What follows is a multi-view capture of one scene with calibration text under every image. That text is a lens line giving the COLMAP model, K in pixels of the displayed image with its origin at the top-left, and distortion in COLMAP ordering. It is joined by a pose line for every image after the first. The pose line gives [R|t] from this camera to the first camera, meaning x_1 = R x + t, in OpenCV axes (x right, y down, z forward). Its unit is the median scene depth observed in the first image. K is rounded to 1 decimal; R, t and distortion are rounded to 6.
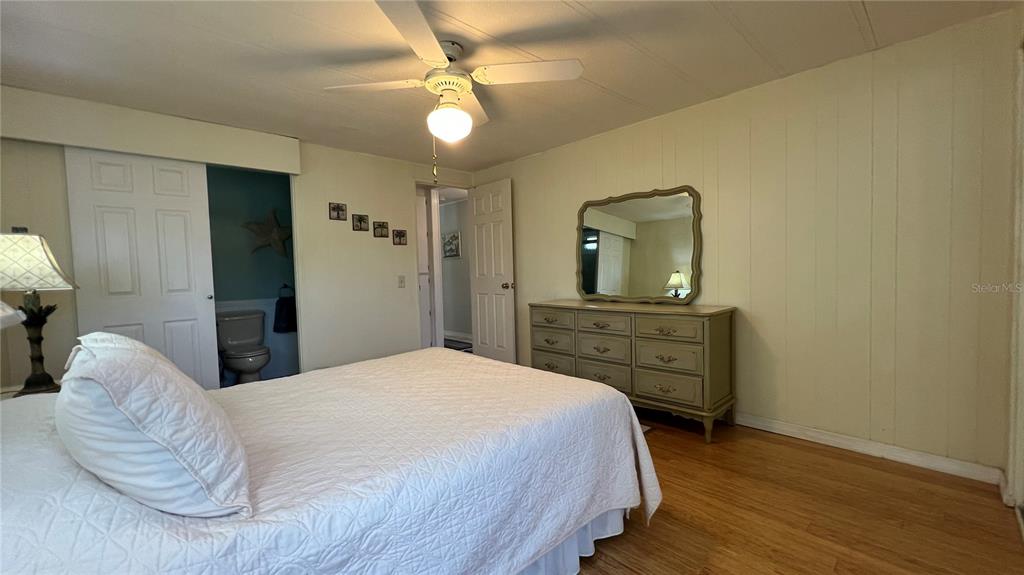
lens RADIAL K [[410.5, 0, 512.2], [0, 410.5, 288.6], [0, 0, 1]] dist [-0.000375, 0.000174]
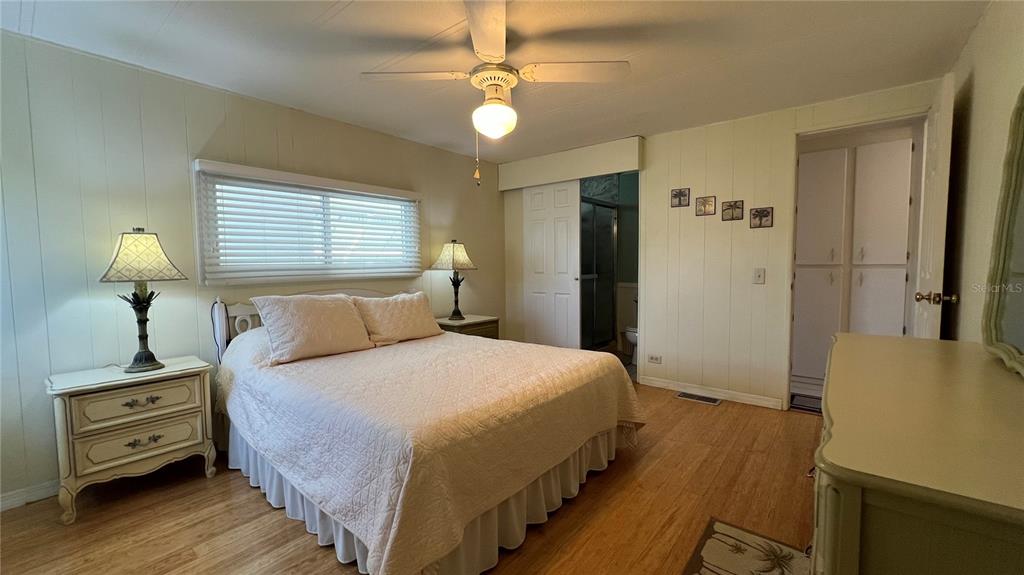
lens RADIAL K [[410.5, 0, 511.7], [0, 410.5, 287.0], [0, 0, 1]] dist [-0.000375, 0.000174]
pose [[0.137495, 0.088602, -0.986532, 0.466293], [-0.039371, 0.995693, 0.083938, -0.048964], [0.989720, 0.027300, 0.140391, 0.495663]]
